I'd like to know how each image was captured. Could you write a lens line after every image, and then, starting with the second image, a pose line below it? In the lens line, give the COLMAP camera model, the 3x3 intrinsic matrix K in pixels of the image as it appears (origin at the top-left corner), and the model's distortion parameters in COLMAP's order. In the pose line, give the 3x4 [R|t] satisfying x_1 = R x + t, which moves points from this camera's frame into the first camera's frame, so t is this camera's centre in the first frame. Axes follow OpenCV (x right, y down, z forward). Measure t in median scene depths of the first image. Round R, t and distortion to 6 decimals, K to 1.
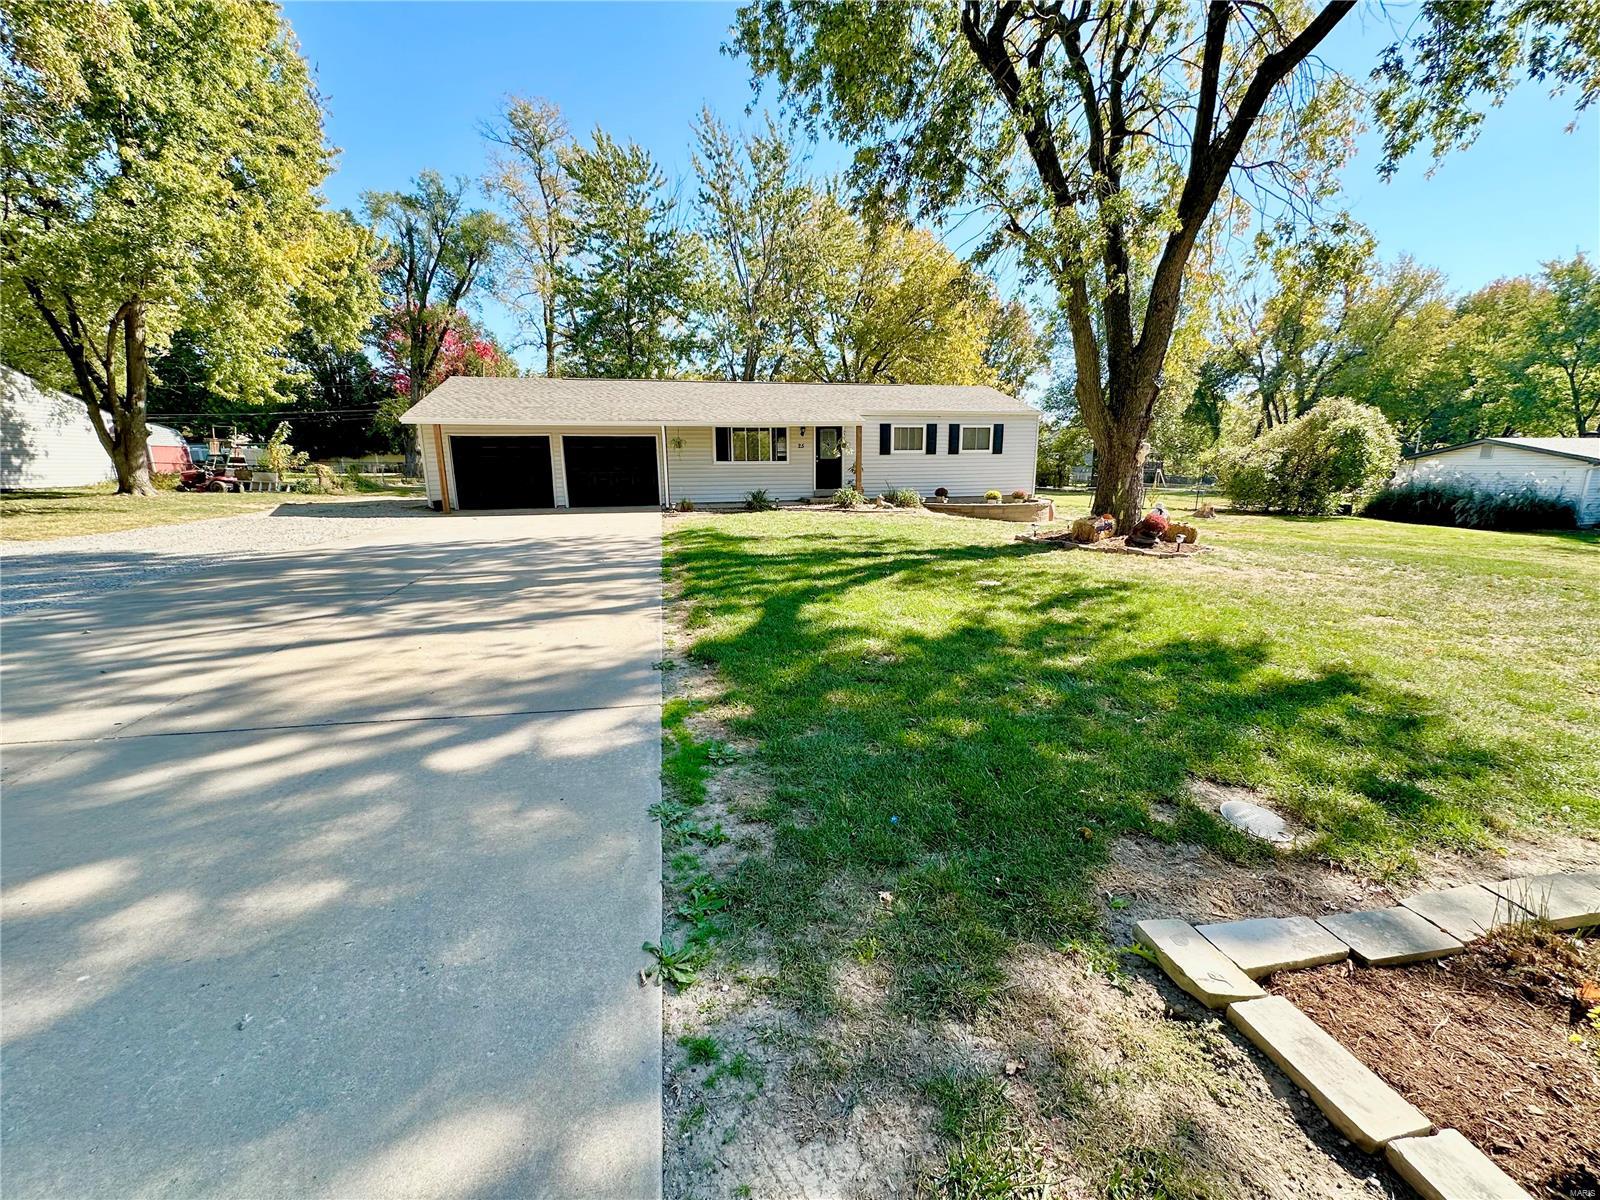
lens RADIAL K [[642.8, 0, 804.1], [0, 642.8, 600.8], [0, 0, 1]] dist [-0.002086, -0.000226]
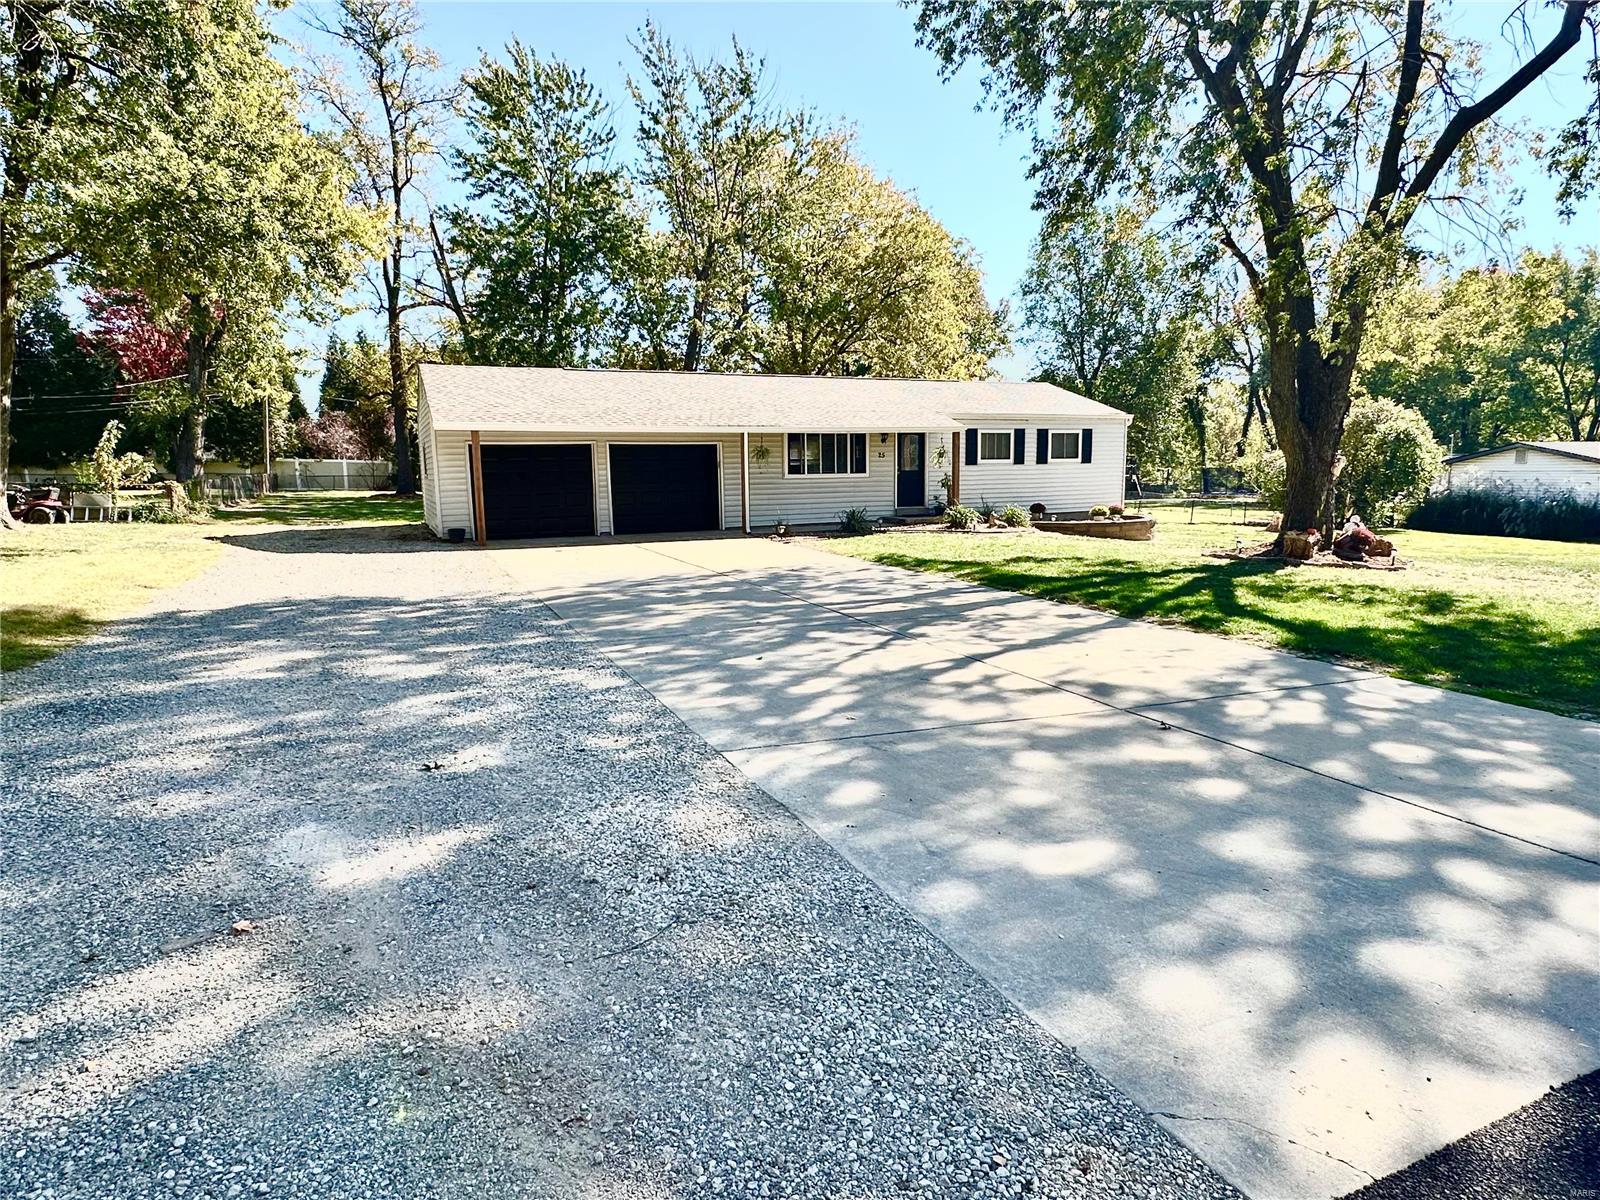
lens RADIAL K [[911.4, 0, 796.3], [0, 911.4, 607.1], [0, 0, 1]] dist [-0.000880, -0.000640]
pose [[0.979160, -0.035860, 0.199898, -0.337998], [0.047600, 0.997393, -0.054235, 0.011663], [-0.197432, 0.062620, 0.978314, -0.107265]]
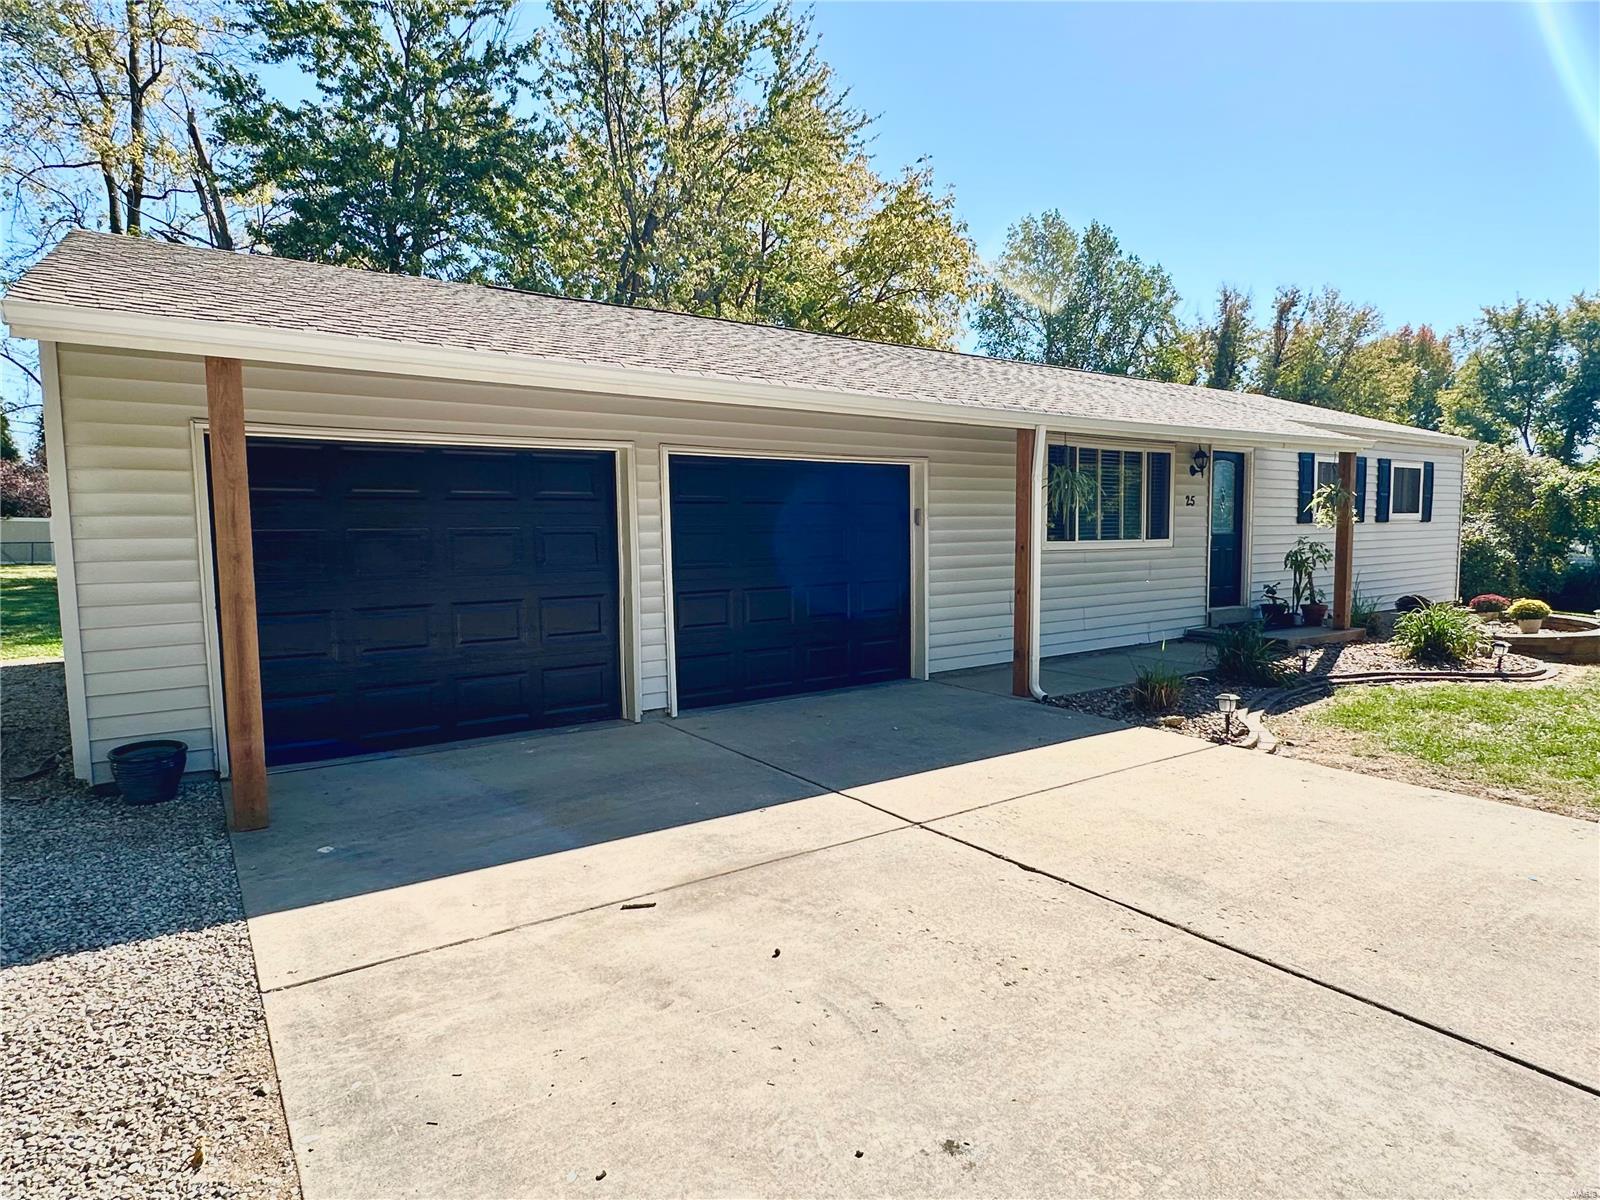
lens RADIAL K [[911.4, 0, 796.3], [0, 911.4, 607.1], [0, 0, 1]] dist [-0.000880, -0.000640]
pose [[0.925687, -0.033815, 0.376775, -0.417348], [0.083905, 0.989542, -0.117332, -0.126520], [-0.368867, 0.140226, 0.918844, 0.563063]]
